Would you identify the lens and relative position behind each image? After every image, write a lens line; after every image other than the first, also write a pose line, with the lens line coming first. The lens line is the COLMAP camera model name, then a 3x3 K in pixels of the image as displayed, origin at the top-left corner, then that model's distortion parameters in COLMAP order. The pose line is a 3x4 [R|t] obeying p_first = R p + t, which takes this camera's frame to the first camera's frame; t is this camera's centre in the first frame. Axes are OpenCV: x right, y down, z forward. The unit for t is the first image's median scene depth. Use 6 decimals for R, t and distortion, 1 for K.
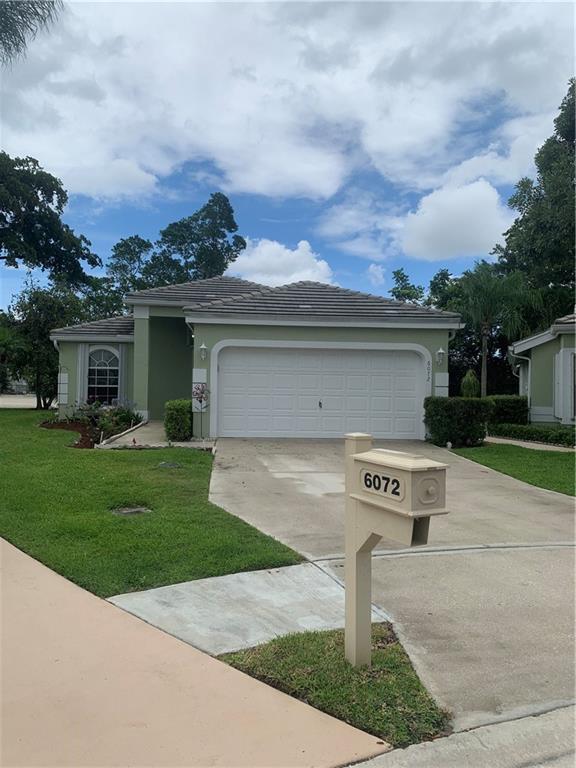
lens RADIAL K [[589.7, 0, 288.0], [0, 589.7, 384.0], [0, 0, 1]] dist [0.077016, -0.118320]
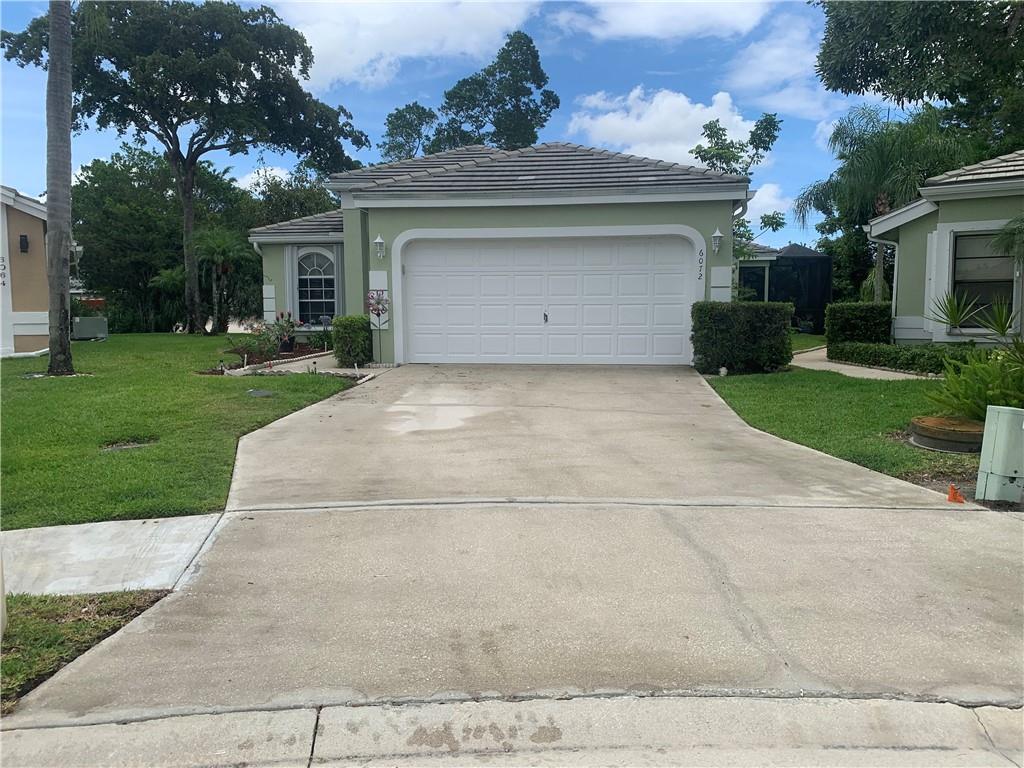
lens RADIAL K [[792.5, 0, 510.6], [0, 792.5, 368.0], [0, 0, 1]] dist [0.082396, -0.136454]
pose [[0.977796, -0.003178, -0.209533, 0.150729], [0.020275, 0.996629, 0.079498, 0.013585], [0.208574, -0.081981, 0.974564, 0.035102]]
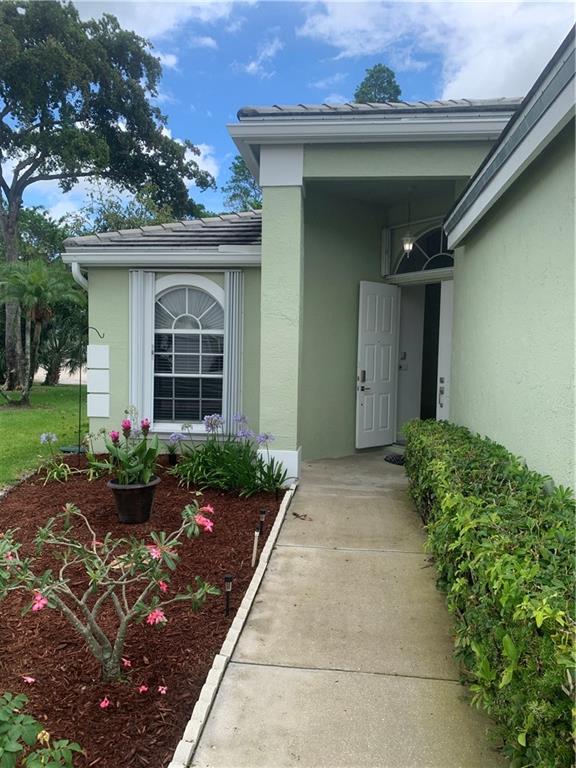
lens RADIAL K [[594.4, 0, 288.0], [0, 594.4, 384.0], [0, 0, 1]] dist [0.082396, -0.136454]
pose [[0.979277, 0.013179, -0.202094, -0.159806], [-0.001874, 0.998428, 0.056026, -0.013882], [0.202515, -0.054486, 0.977762, 0.607020]]
